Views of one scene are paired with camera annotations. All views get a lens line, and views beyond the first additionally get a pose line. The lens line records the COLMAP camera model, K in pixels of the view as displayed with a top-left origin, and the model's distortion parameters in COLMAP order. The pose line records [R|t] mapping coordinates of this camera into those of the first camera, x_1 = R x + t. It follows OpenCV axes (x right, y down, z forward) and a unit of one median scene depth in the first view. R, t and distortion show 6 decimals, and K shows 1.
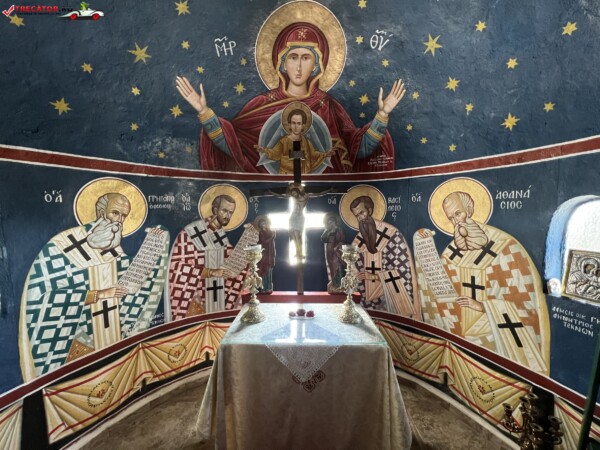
lens RADIAL K [[241.5, 0, 300.6], [0, 241.5, 225.6], [0, 0, 1]] dist [-0.004357, 0.001887]
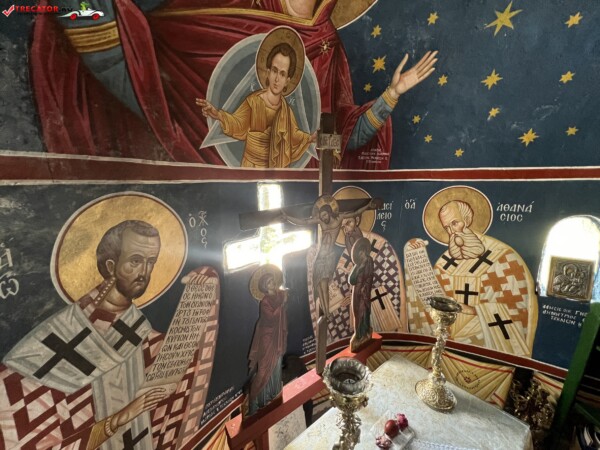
lens RADIAL K [[241.5, 0, 301.5], [0, 241.5, 225.6], [0, 0, 1]] dist [-0.004357, 0.001887]
pose [[0.766767, -0.118965, 0.630806, -0.365041], [0.042100, 0.989881, 0.135511, -0.167097], [-0.640544, -0.077348, 0.764016, 0.559235]]
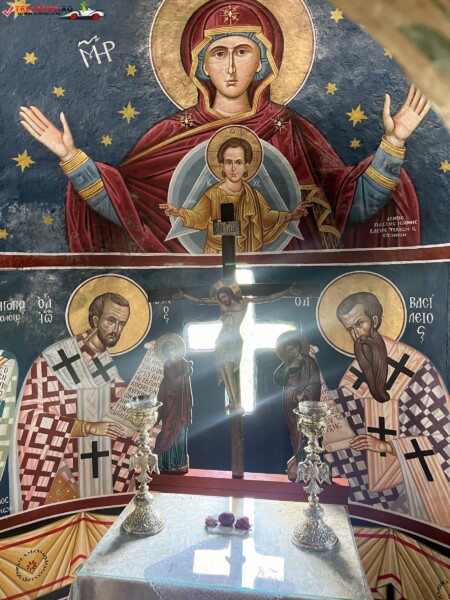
lens RADIAL K [[455.4, 0, 223.4], [0, 455.4, 303.4], [0, 0, 1]] dist [0.042190, -0.050199]
pose [[0.989060, -0.002377, -0.147495, 0.116009], [0.002554, 0.999996, 0.001008, -0.107581], [0.147492, -0.001373, 0.989062, -0.035960]]
